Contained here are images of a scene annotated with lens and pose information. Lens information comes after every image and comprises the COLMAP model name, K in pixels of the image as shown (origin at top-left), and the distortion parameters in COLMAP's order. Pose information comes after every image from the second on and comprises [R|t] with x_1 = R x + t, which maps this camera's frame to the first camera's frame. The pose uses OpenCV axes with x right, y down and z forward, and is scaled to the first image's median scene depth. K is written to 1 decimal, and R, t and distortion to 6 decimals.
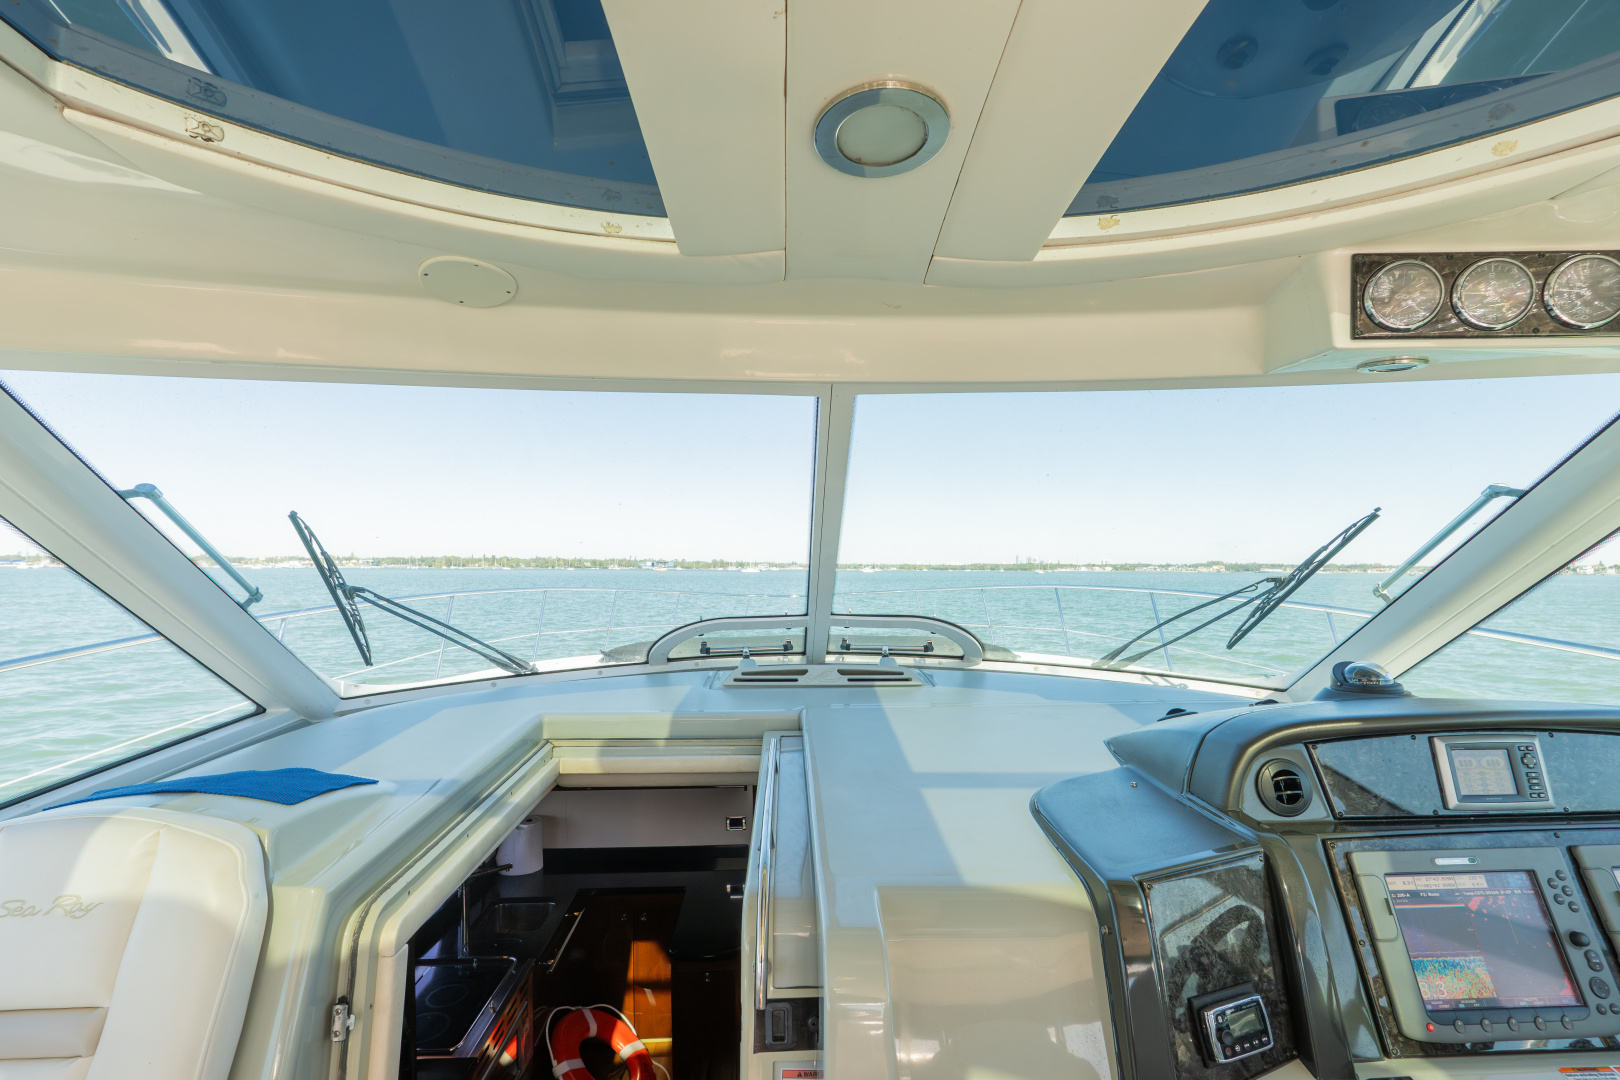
lens RADIAL K [[730.2, 0, 808.2], [0, 730.2, 540.2], [0, 0, 1]] dist [-0.013767, 0.001288]
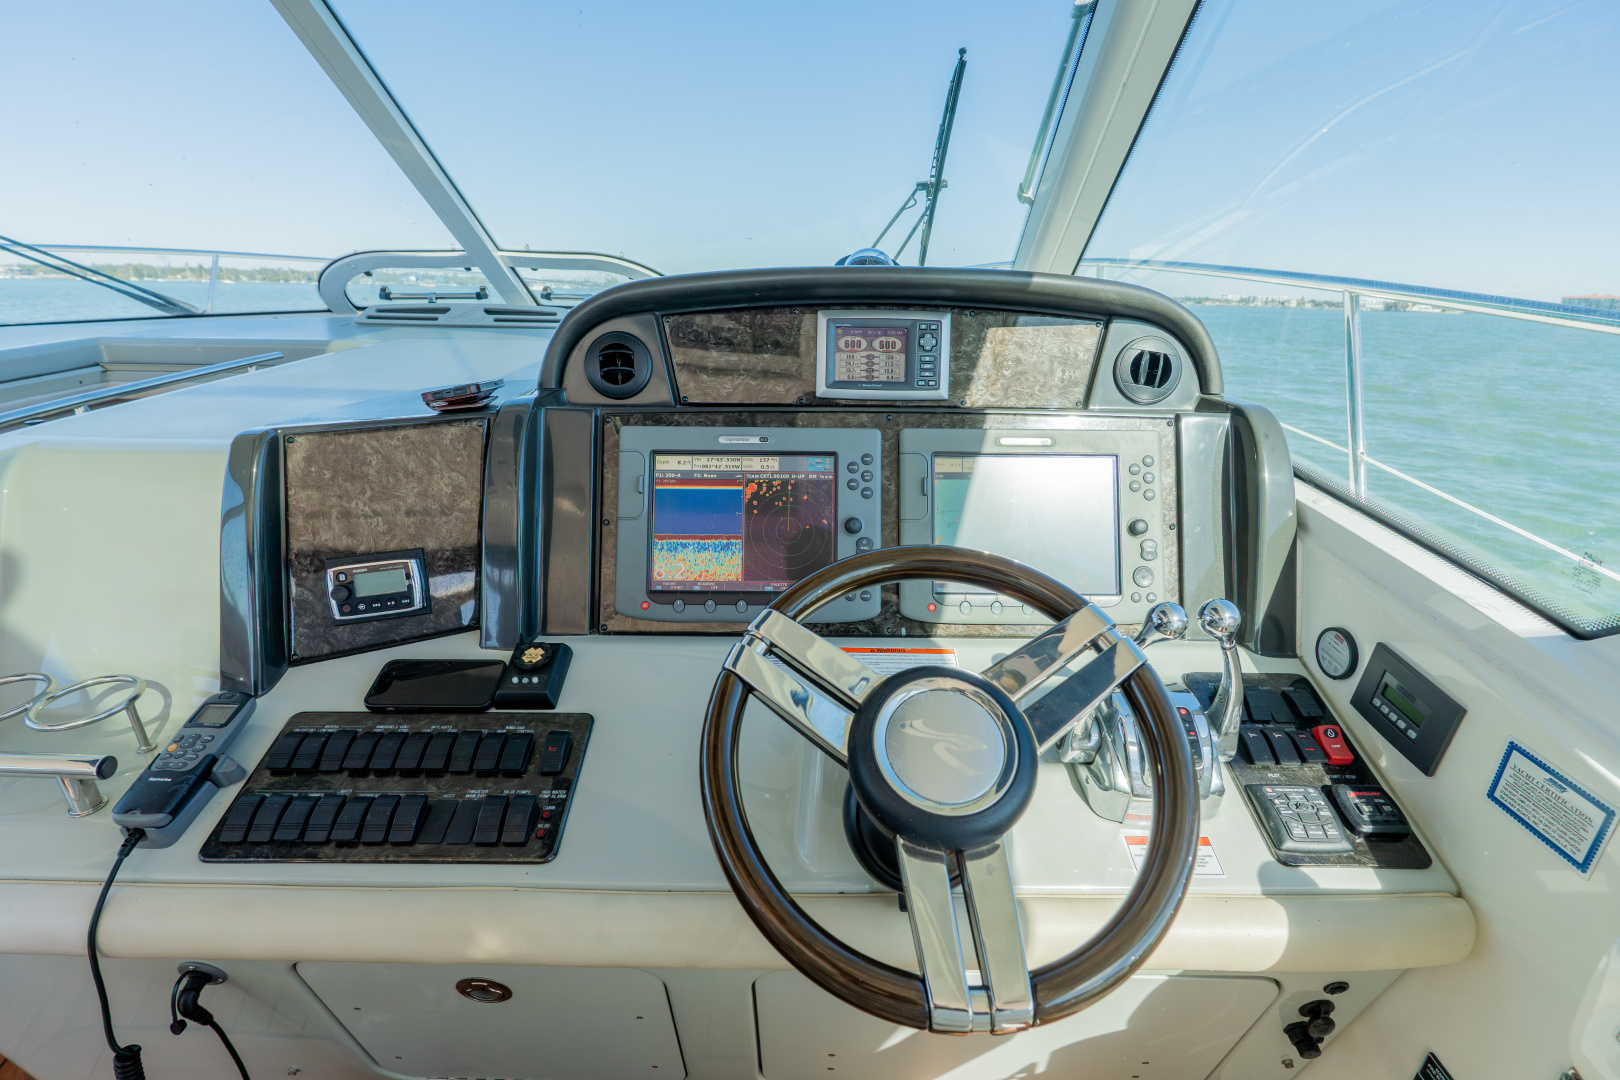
lens RADIAL K [[730.2, 0, 810.4], [0, 730.2, 538.4], [0, 0, 1]] dist [-0.013767, 0.001288]
pose [[0.999582, 0.024384, -0.015541, 0.992916], [-0.017212, 0.933634, 0.357815, 0.247739], [0.023235, -0.357397, 0.933663, 0.170208]]
